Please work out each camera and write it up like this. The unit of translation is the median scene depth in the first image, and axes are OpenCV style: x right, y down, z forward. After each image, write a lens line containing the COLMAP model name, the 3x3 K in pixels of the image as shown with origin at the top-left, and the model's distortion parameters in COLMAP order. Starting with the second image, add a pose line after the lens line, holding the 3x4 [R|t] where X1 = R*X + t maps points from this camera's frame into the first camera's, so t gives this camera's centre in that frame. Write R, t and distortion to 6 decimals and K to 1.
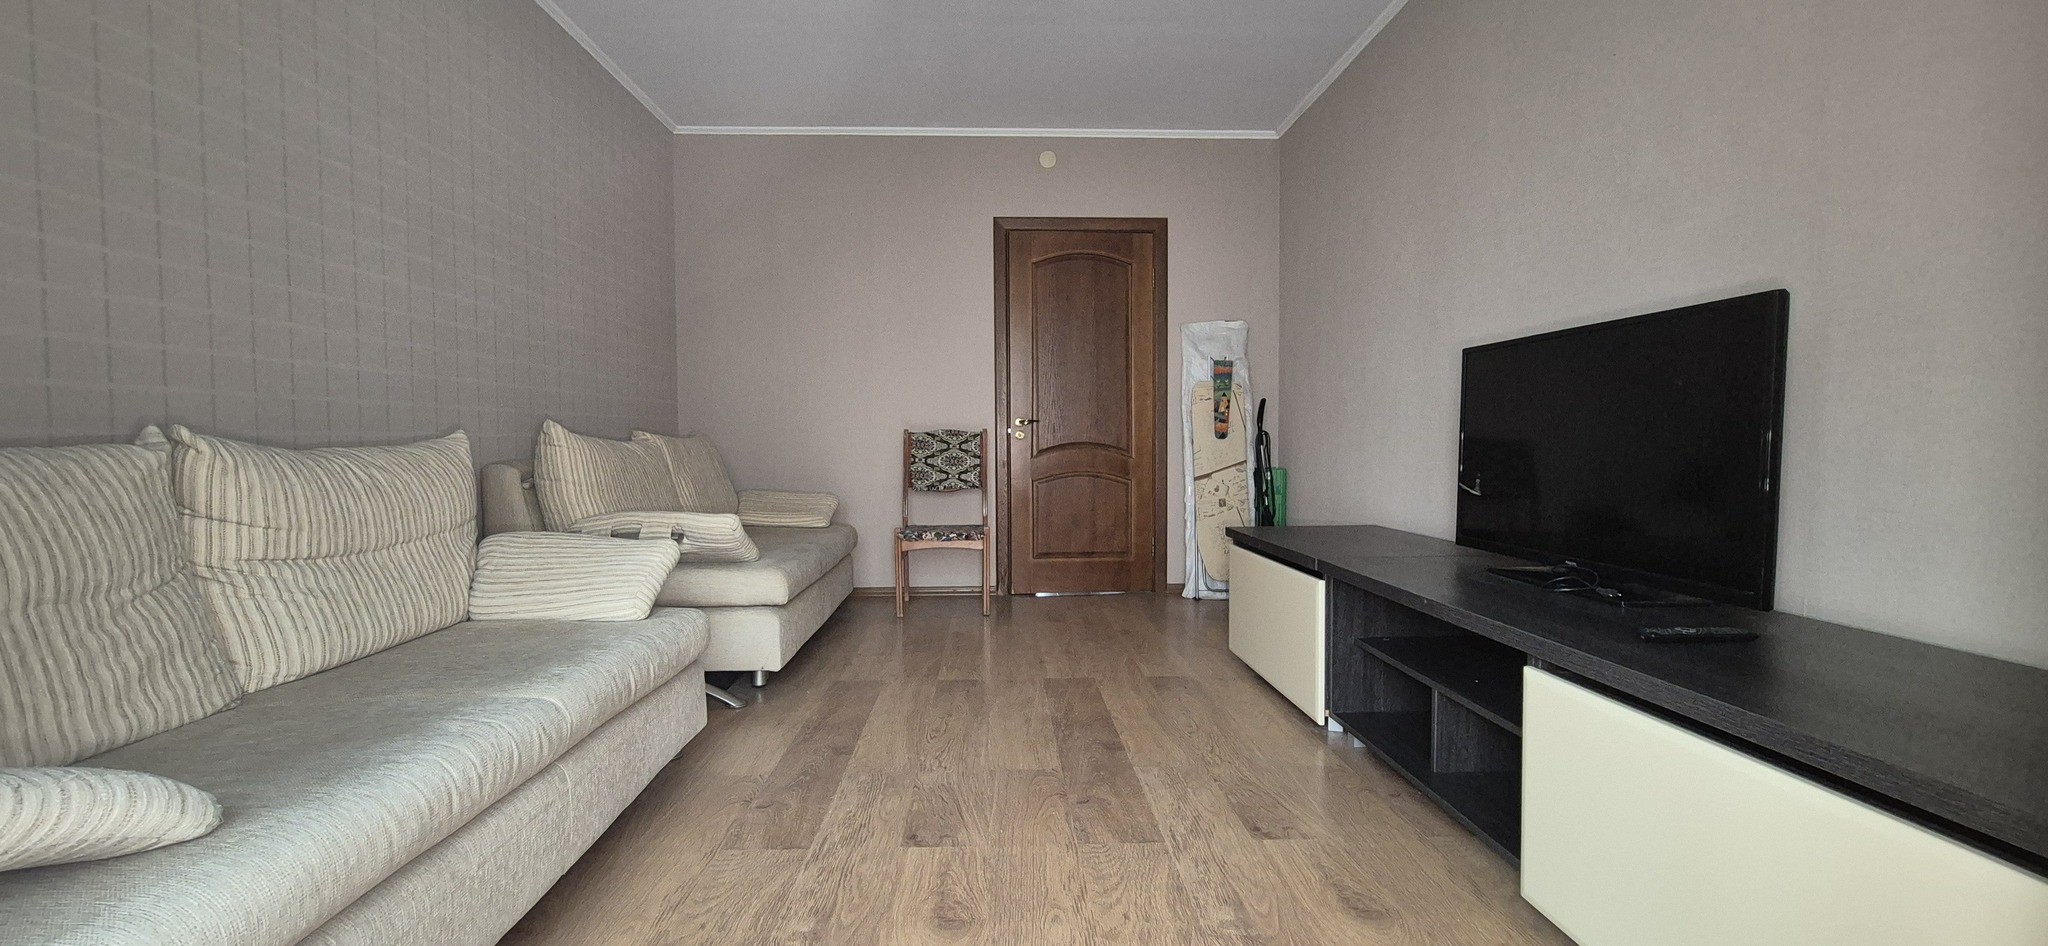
lens RADIAL K [[839.9, 0, 1031.9], [0, 839.9, 468.8], [0, 0, 1]] dist [-0.002281, 0.001018]
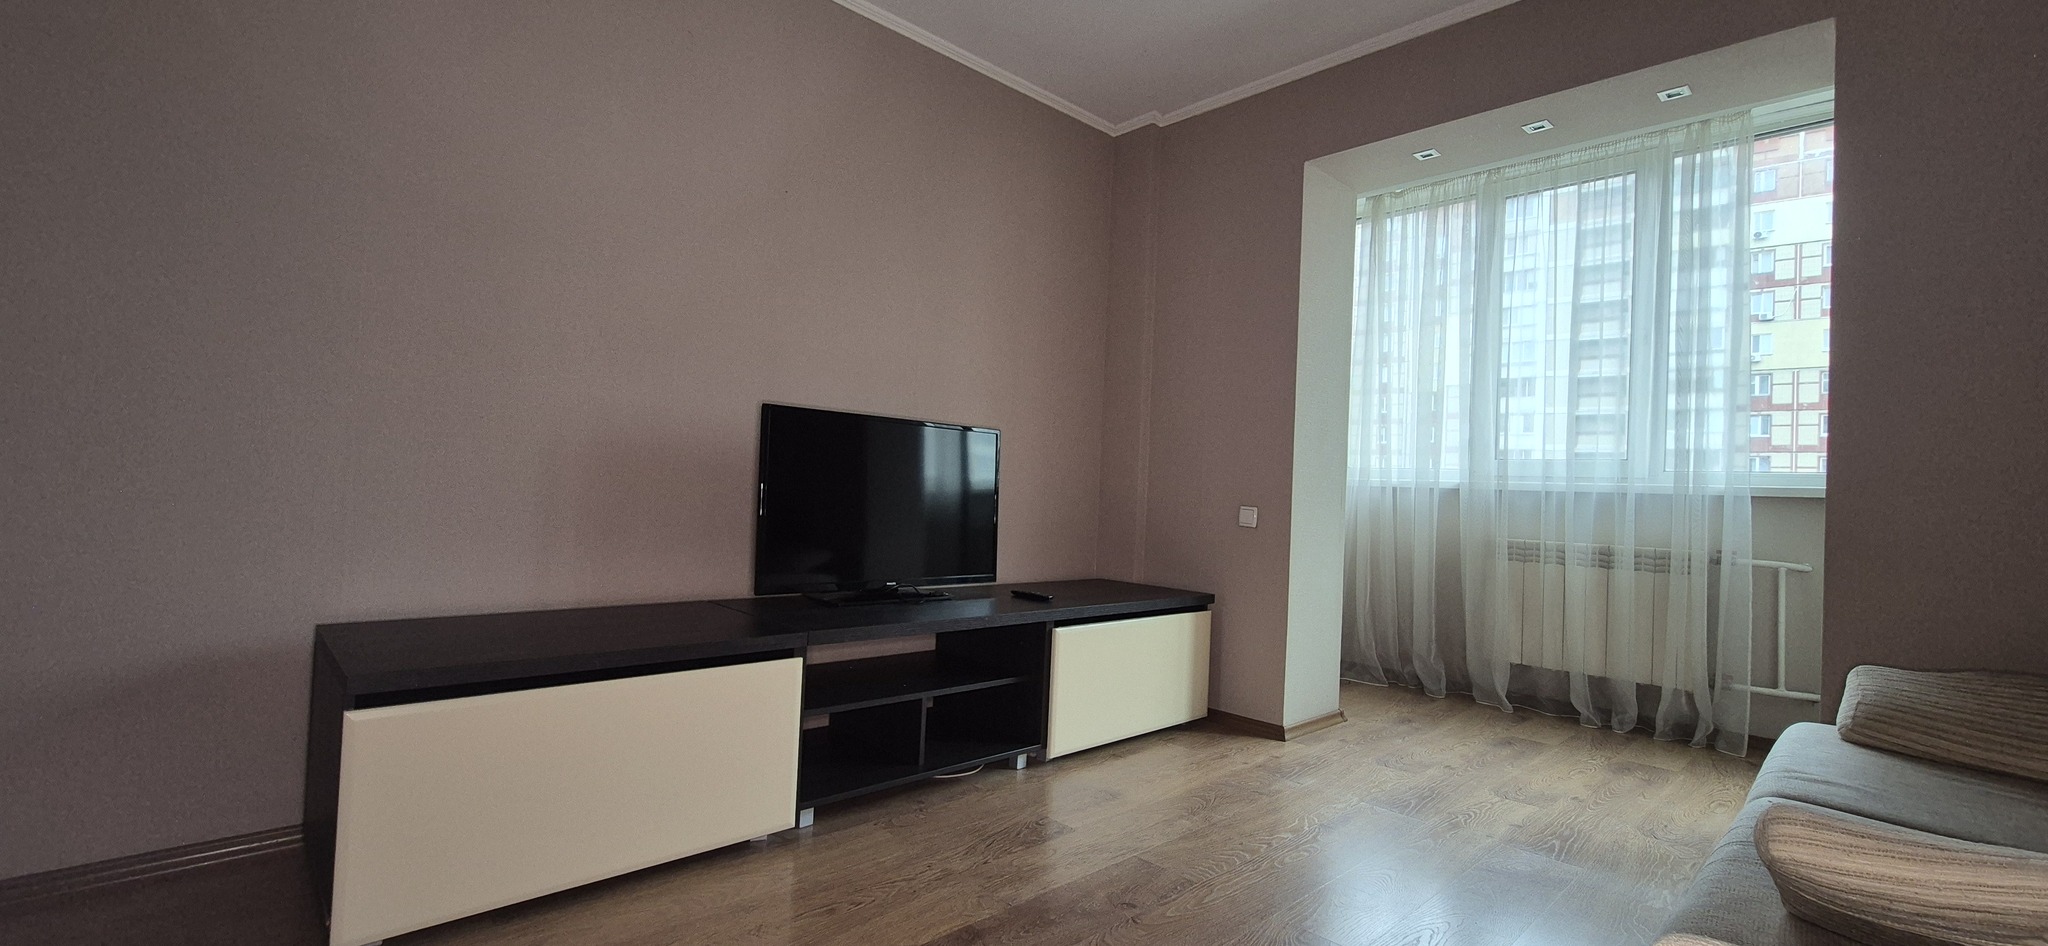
lens RADIAL K [[839.9, 0, 1031.5], [0, 839.9, 476.1], [0, 0, 1]] dist [-0.002281, 0.001018]
pose [[-0.658249, -0.009210, 0.752744, -0.536350], [-0.015706, 0.999876, -0.001501, -0.061886], [-0.752637, -0.012810, -0.658312, 1.649338]]
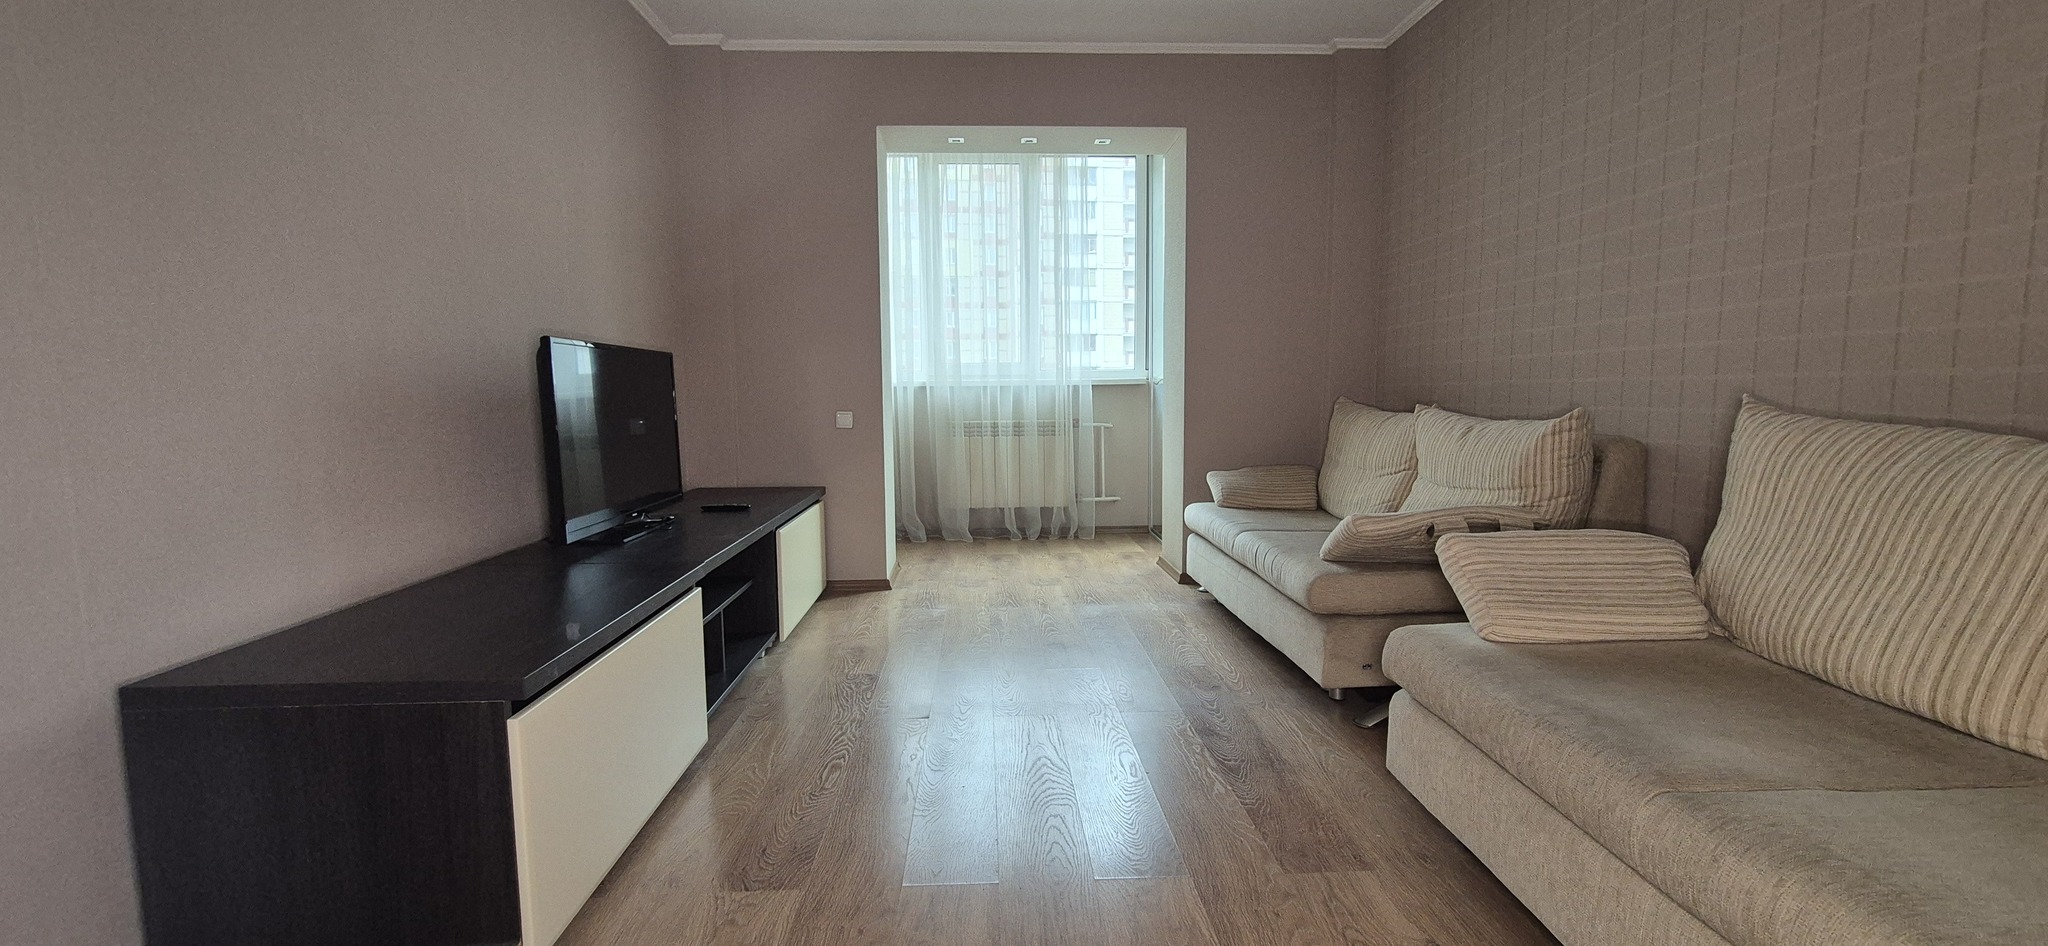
lens RADIAL K [[839.9, 0, 1026.4], [0, 839.9, 467.5], [0, 0, 1]] dist [-0.002281, 0.001018]
pose [[-0.999901, 0.013314, -0.004475, -0.008672], [0.012654, 0.992148, 0.124424, -0.122034], [0.006096, 0.124355, -0.992219, 2.237968]]
